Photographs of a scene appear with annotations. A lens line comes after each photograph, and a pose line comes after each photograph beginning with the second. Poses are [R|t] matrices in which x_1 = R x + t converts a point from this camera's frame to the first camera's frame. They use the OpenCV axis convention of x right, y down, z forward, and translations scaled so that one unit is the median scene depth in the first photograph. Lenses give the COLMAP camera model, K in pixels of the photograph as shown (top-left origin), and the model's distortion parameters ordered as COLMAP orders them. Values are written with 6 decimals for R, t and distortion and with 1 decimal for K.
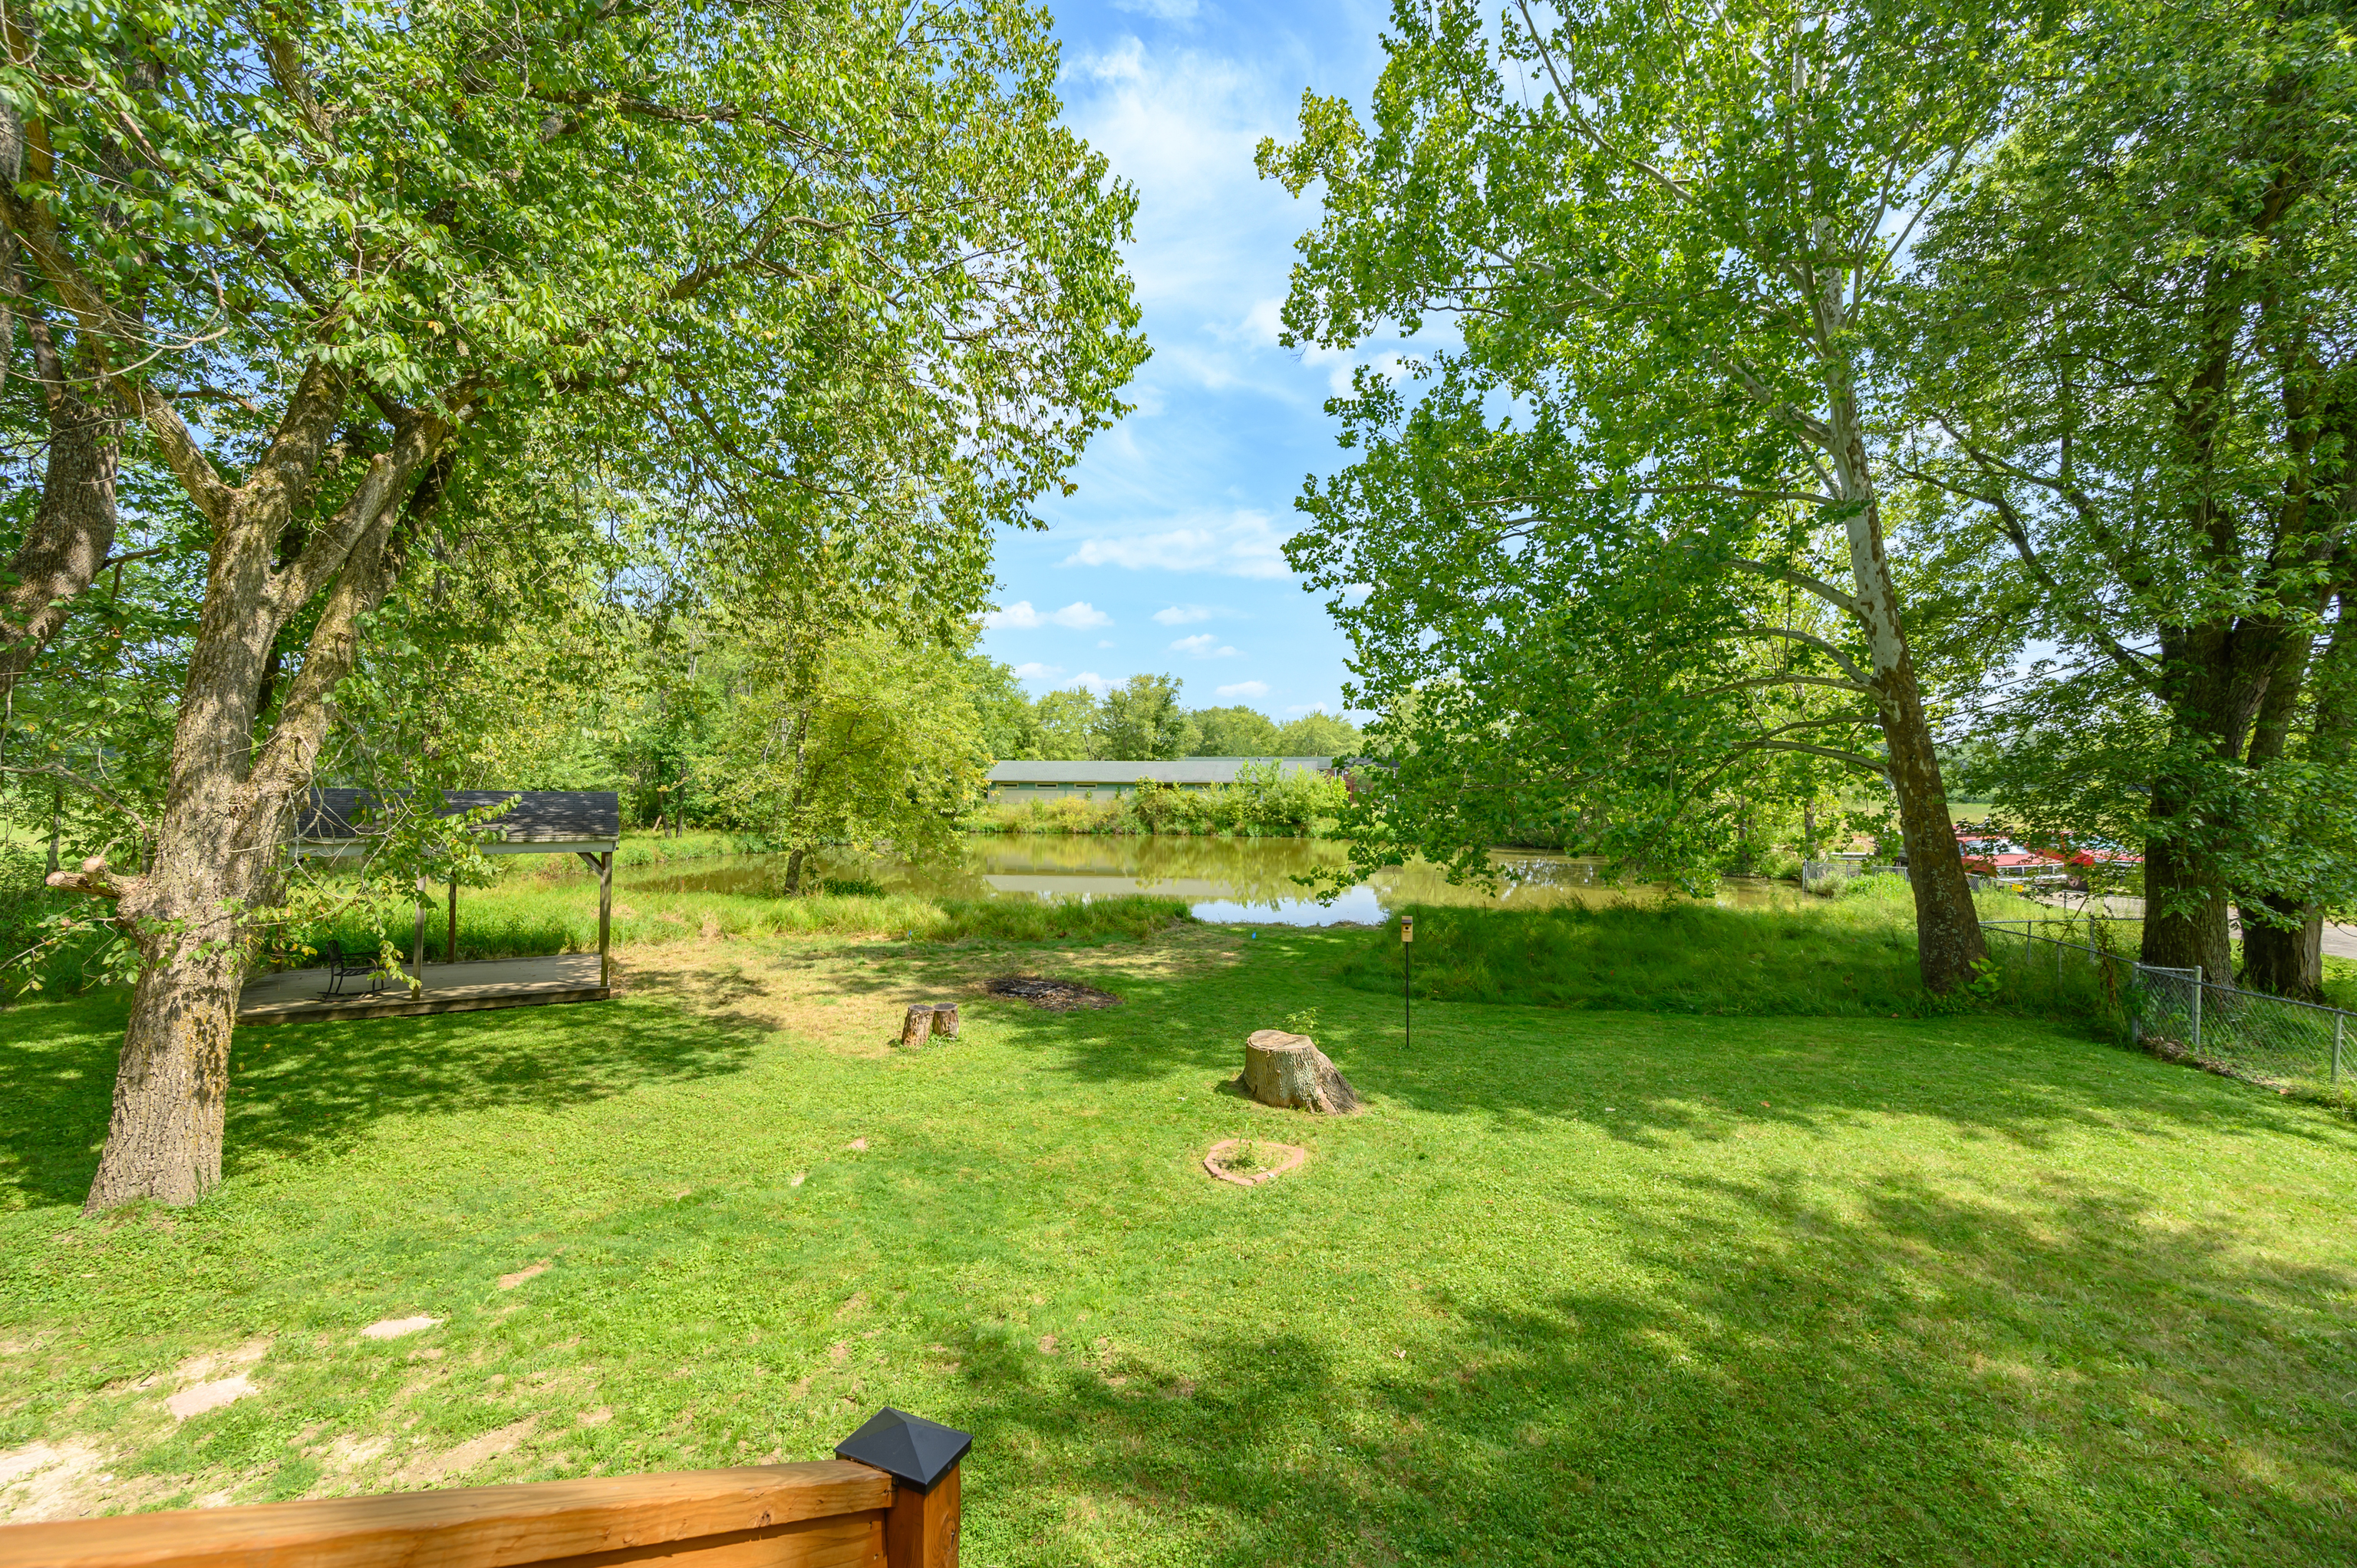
lens RADIAL K [[944.7, 0, 1177.5], [0, 944.7, 784.4], [0, 0, 1]] dist [-0.001156, 0.000292]
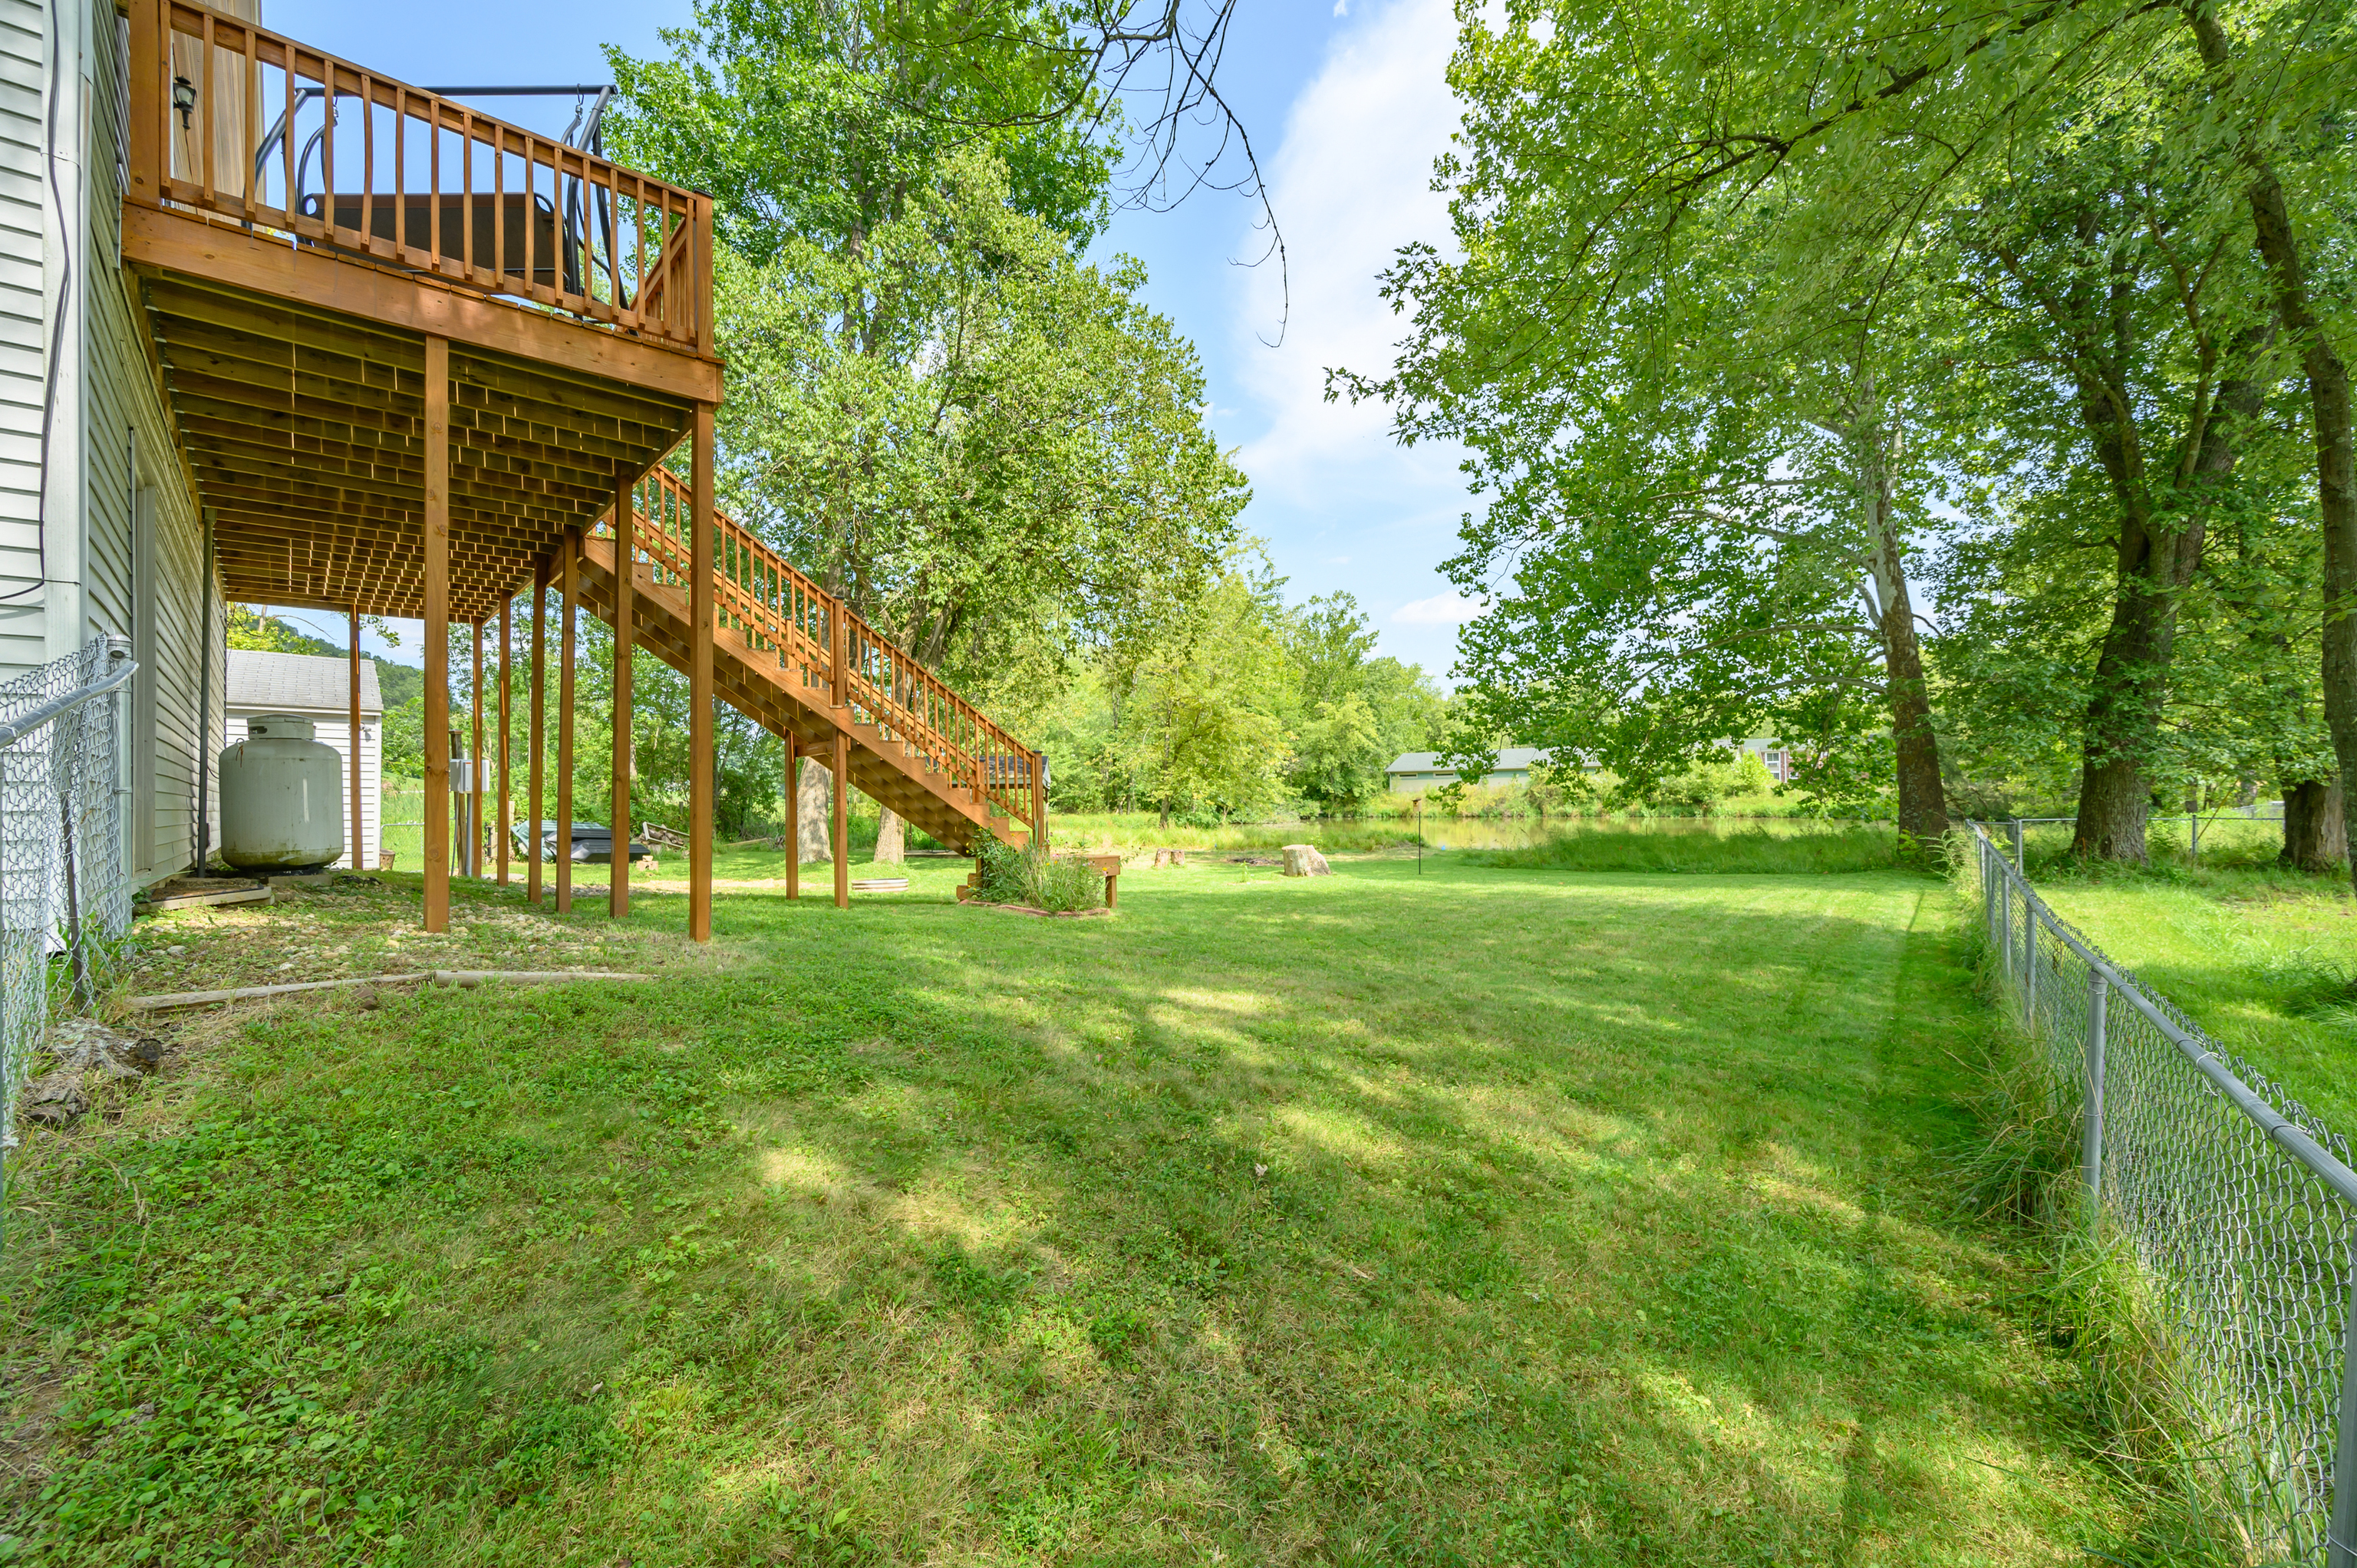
lens RADIAL K [[944.7, 0, 1163.9], [0, 944.7, 787.1], [0, 0, 1]] dist [-0.001156, 0.000292]
pose [[0.882452, -0.025817, -0.469694, 0.417704], [0.024815, 0.999657, -0.008324, 0.081538], [0.469748, -0.004310, 0.882790, -0.464091]]
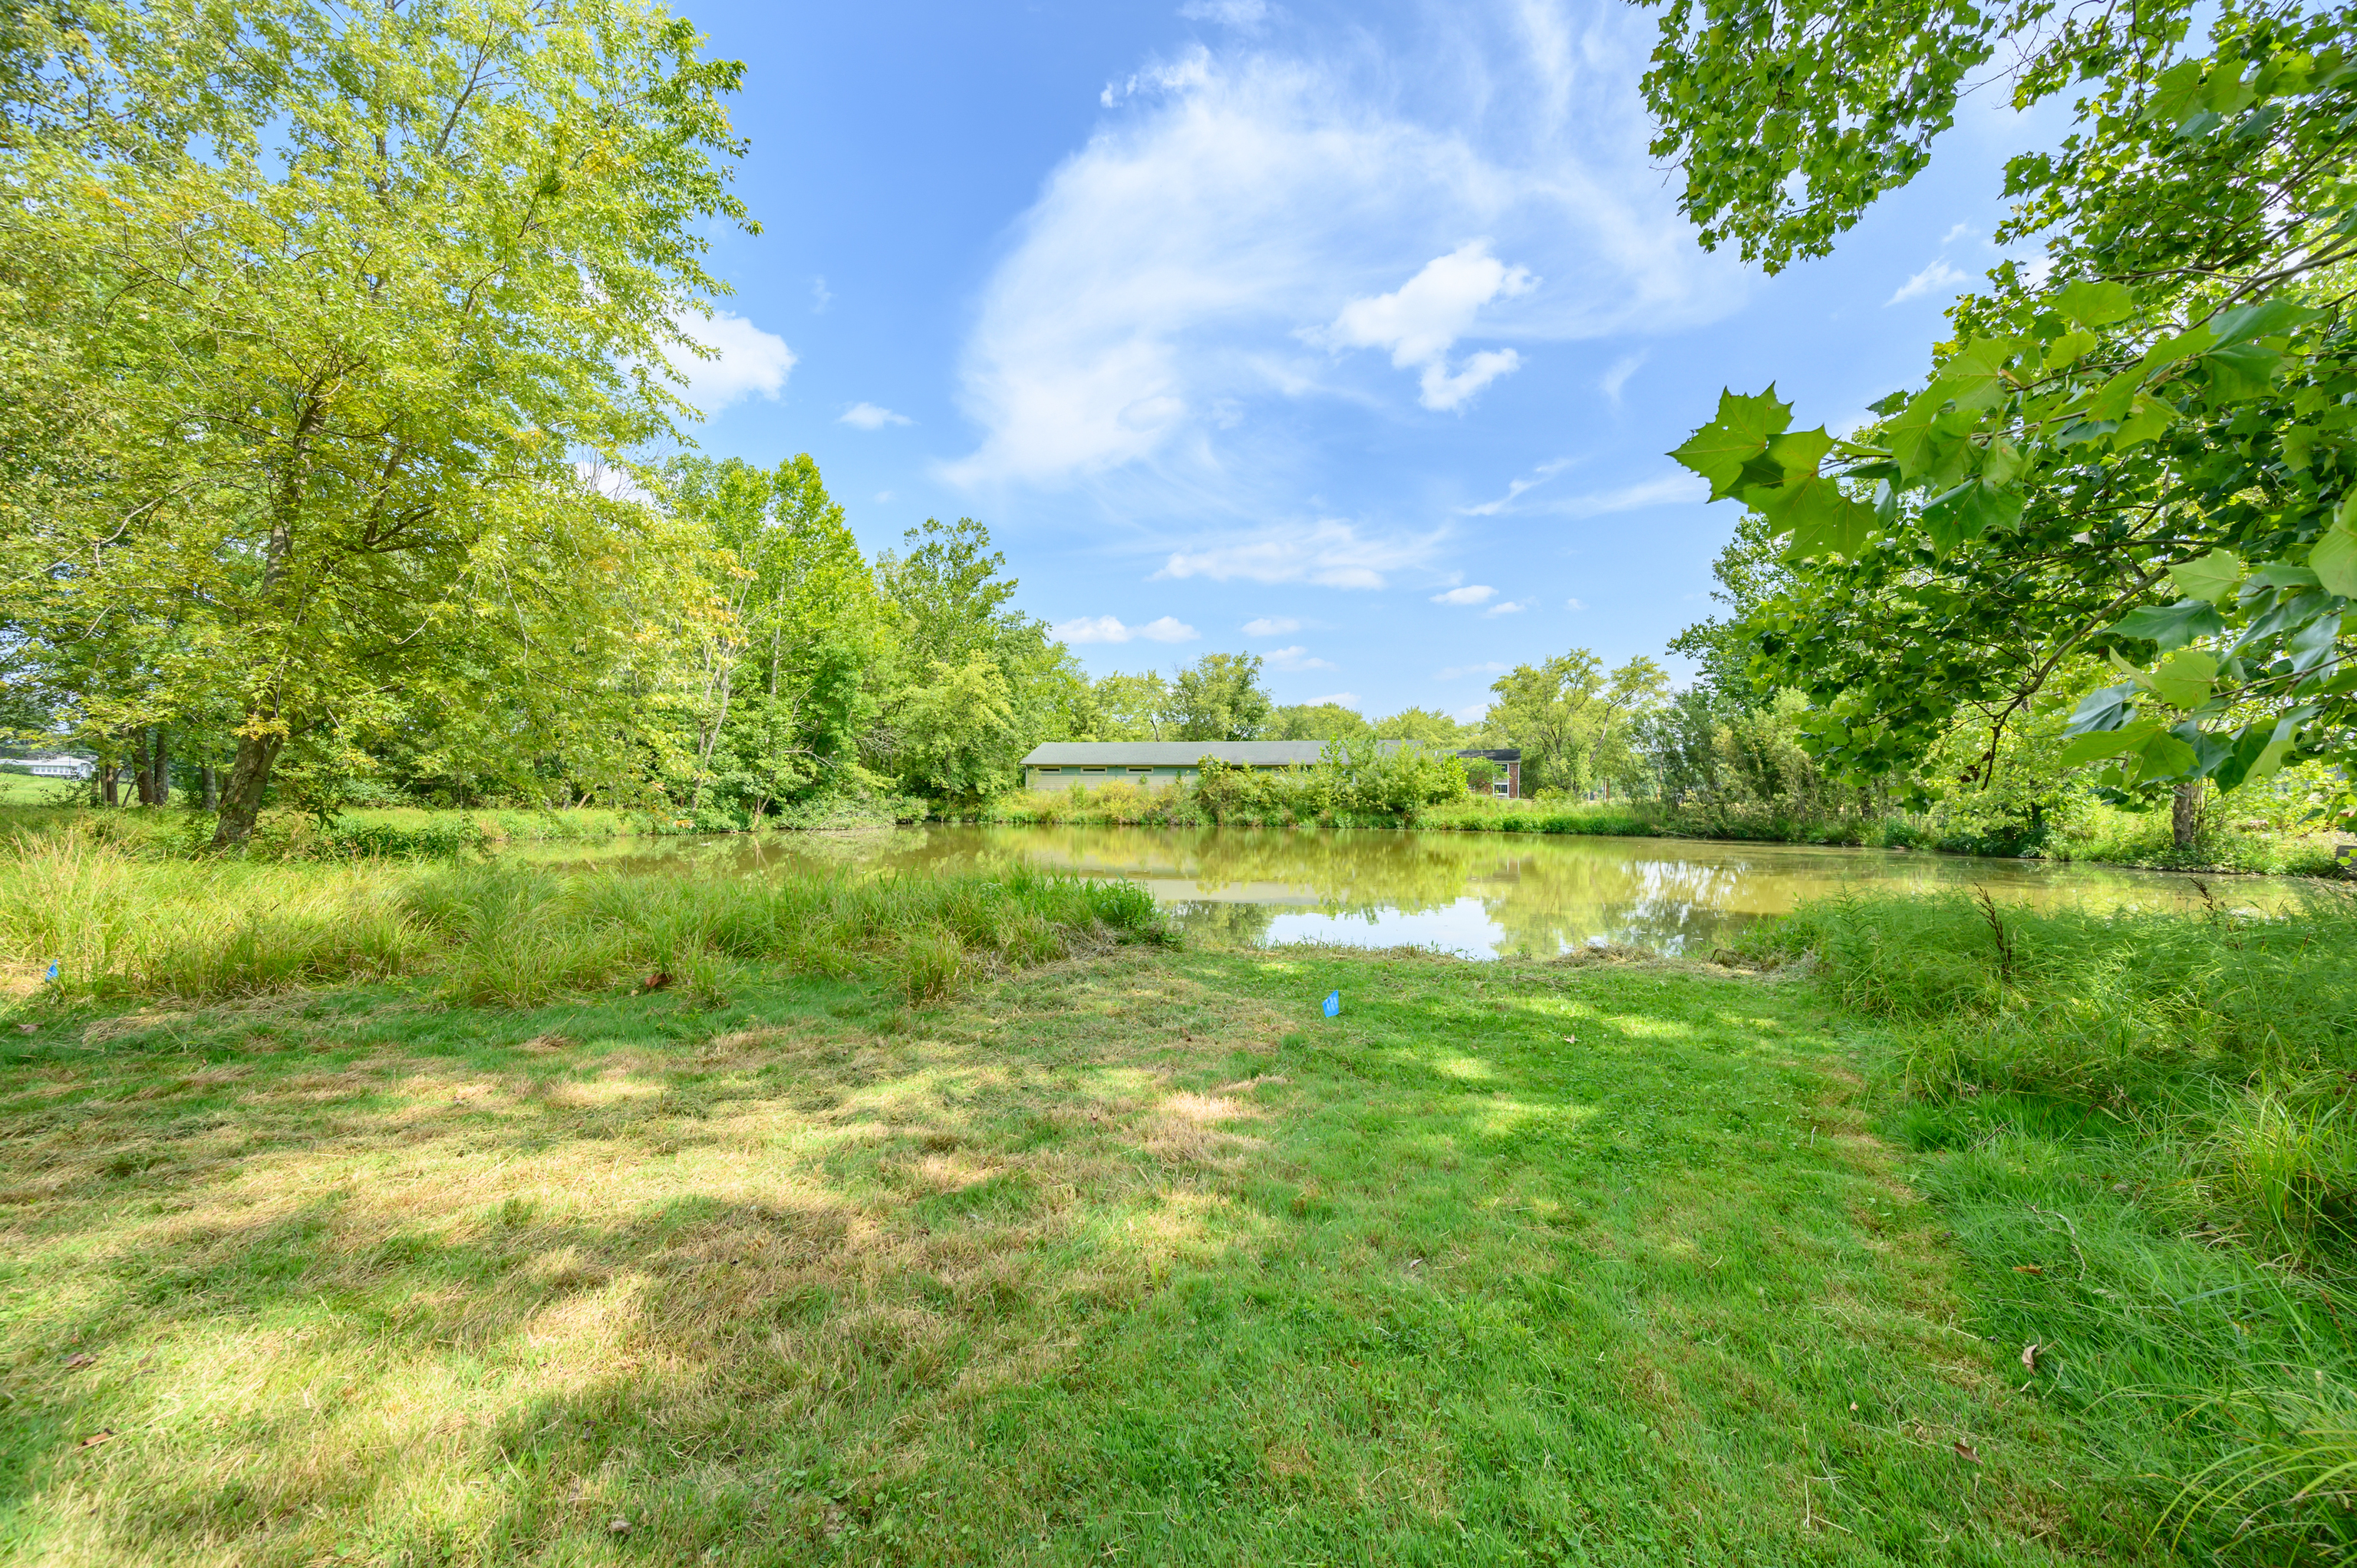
lens RADIAL K [[944.7, 0, 1170.4], [0, 944.7, 786.1], [0, 0, 1]] dist [-0.001156, 0.000292]
pose [[0.994810, 0.000280, -0.101748, 0.071991], [-0.001112, 0.999966, -0.008123, 0.113392], [0.101742, 0.008194, 0.994777, 0.858925]]
